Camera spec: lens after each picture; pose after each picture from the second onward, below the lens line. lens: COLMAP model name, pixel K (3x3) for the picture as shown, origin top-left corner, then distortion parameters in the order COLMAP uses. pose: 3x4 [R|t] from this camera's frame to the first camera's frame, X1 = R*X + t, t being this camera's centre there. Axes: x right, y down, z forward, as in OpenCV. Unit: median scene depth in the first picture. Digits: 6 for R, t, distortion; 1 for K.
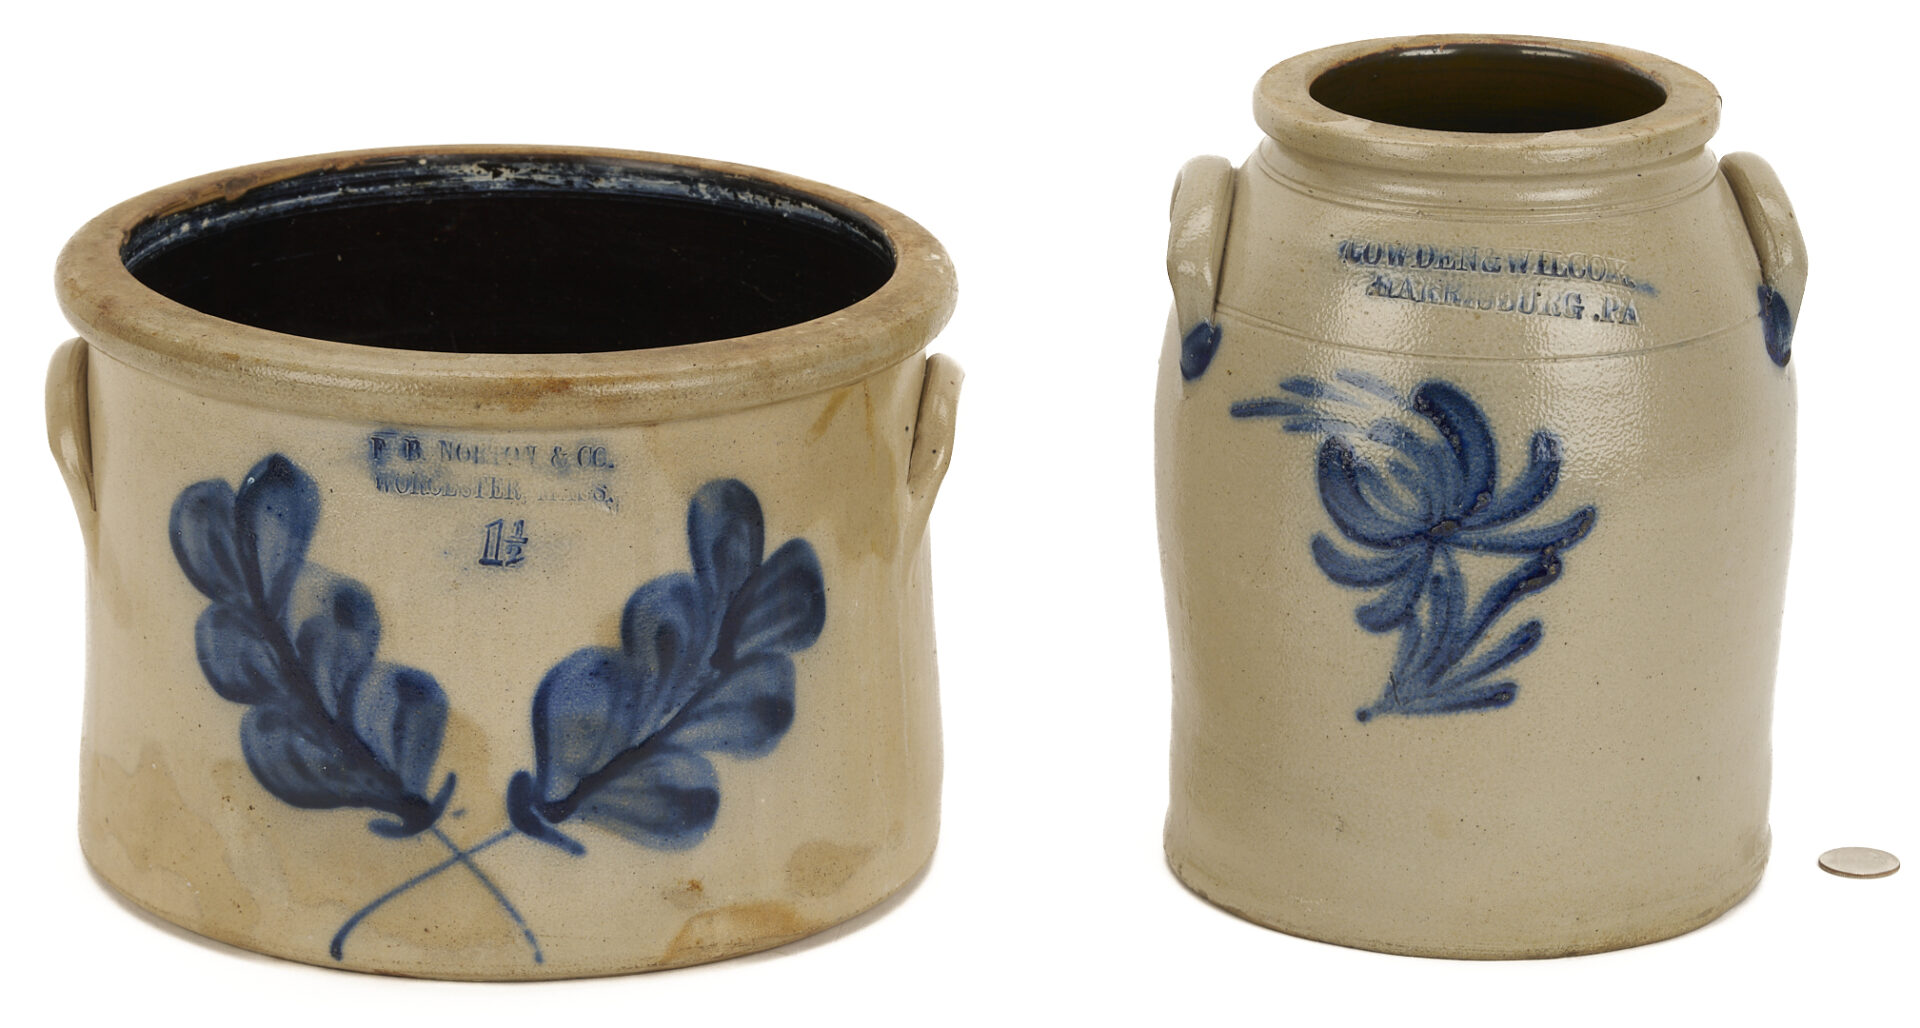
lens RADIAL K [[7254.0, 0, 955.4], [0, 7254.0, 520.8], [0, 0, 1]] dist [-0.179576, 0.000000]
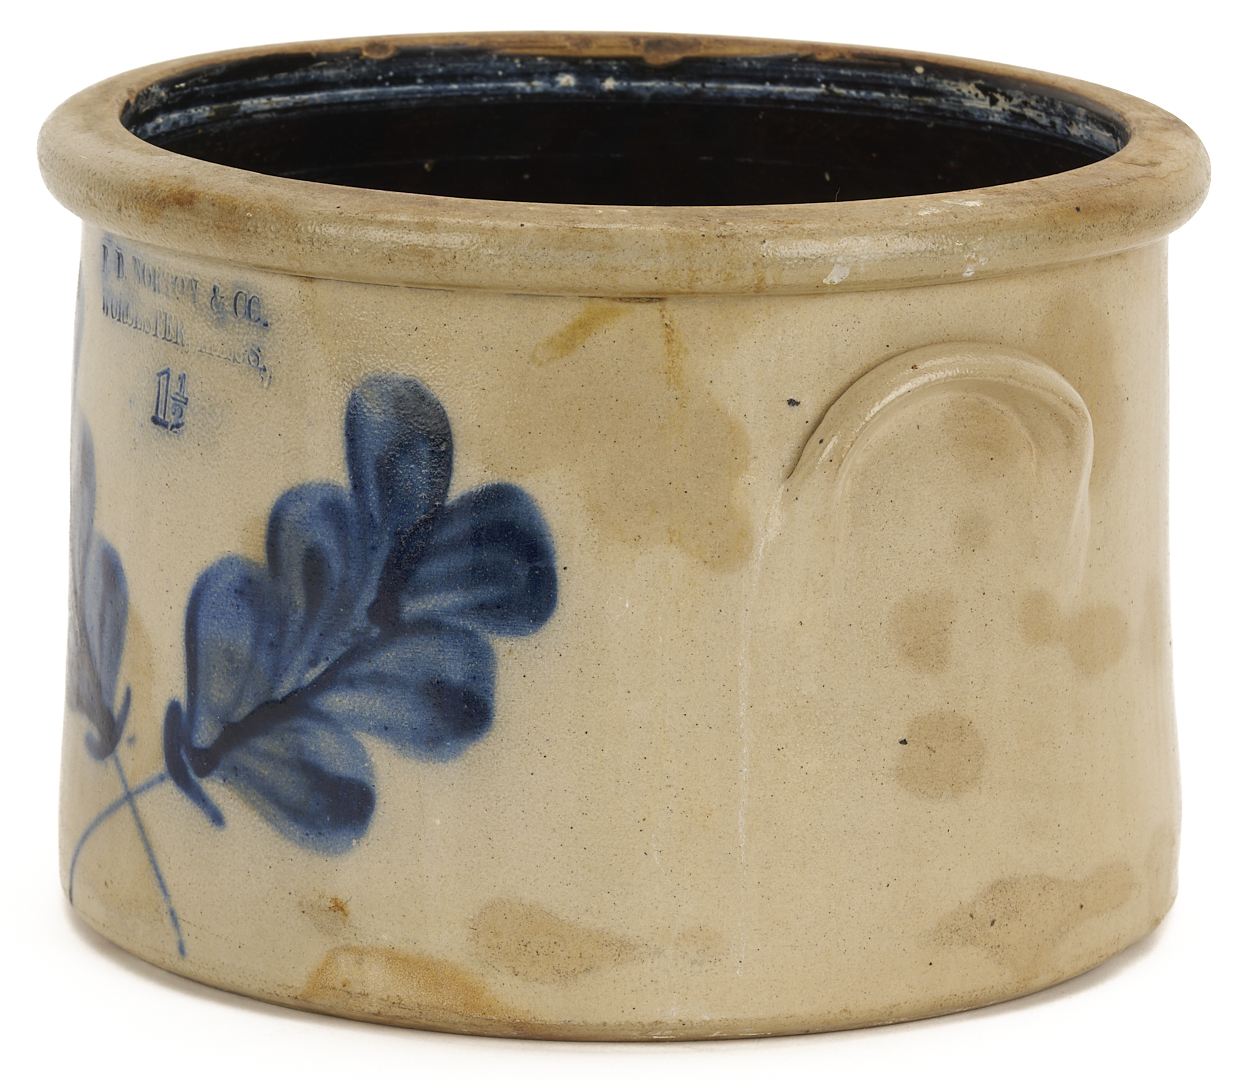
lens RADIAL K [[7776.2, 0, 624.0], [0, 7776.2, 541.2], [0, 0, 1]] dist [-0.135504, 0.000000]
pose [[0.569729, 0.164615, -0.805177, 0.637523], [-0.243799, 0.969485, 0.025700, -0.015490], [0.784838, 0.181659, 0.592477, 0.532751]]
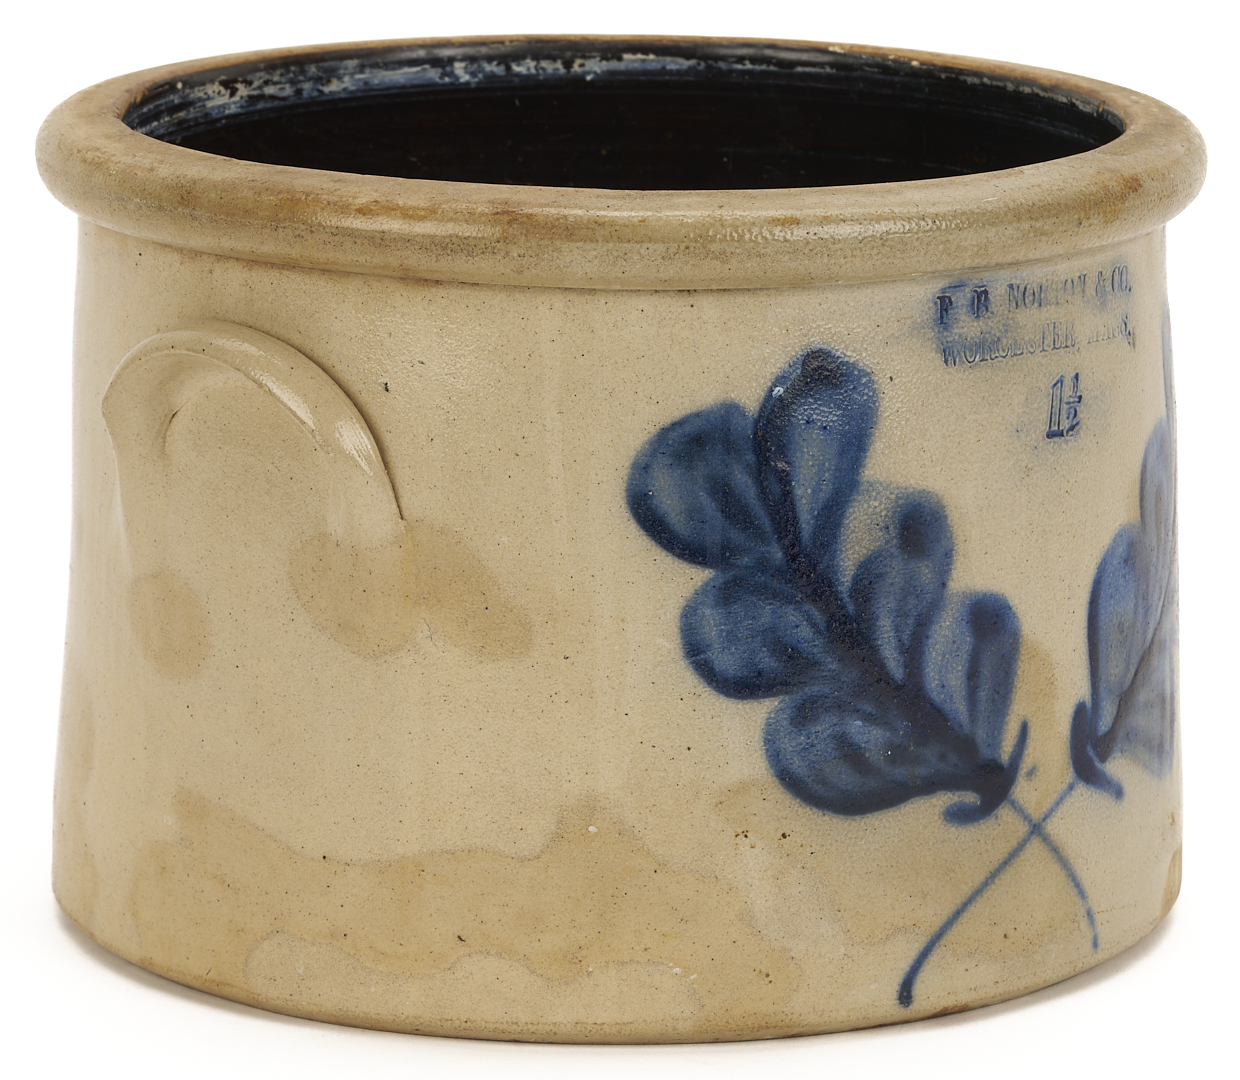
lens RADIAL K [[7745.0, 0, 622.2], [0, 7745.0, 538.6], [0, 0, 1]] dist [-0.135504, 0.000000]
pose [[0.672862, -0.173605, 0.719109, -0.683689], [0.226404, 0.973756, 0.023238, -0.012932], [-0.704271, 0.147173, 0.694509, 0.450586]]
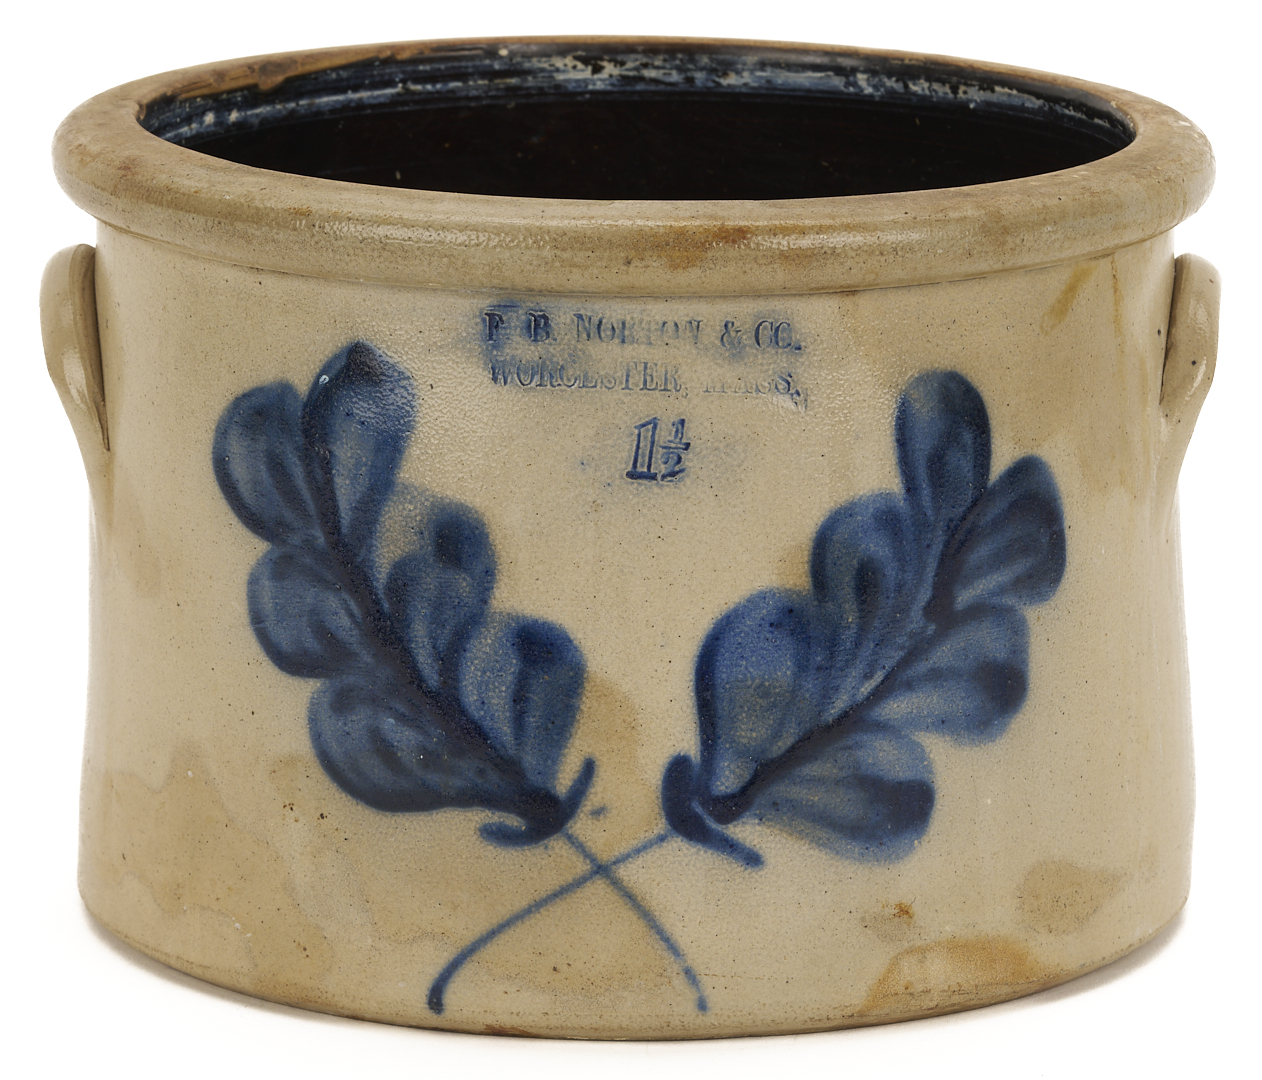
lens RADIAL K [[7882.4, 0, 633.2], [0, 7882.4, 544.9], [0, 0, 1]] dist [-0.135504, 0.000000]
pose [[0.999861, -0.012195, -0.011349, -0.054765], [0.011208, 0.996461, -0.083307, 0.081138], [0.012325, 0.083168, 0.996459, 0.168023]]
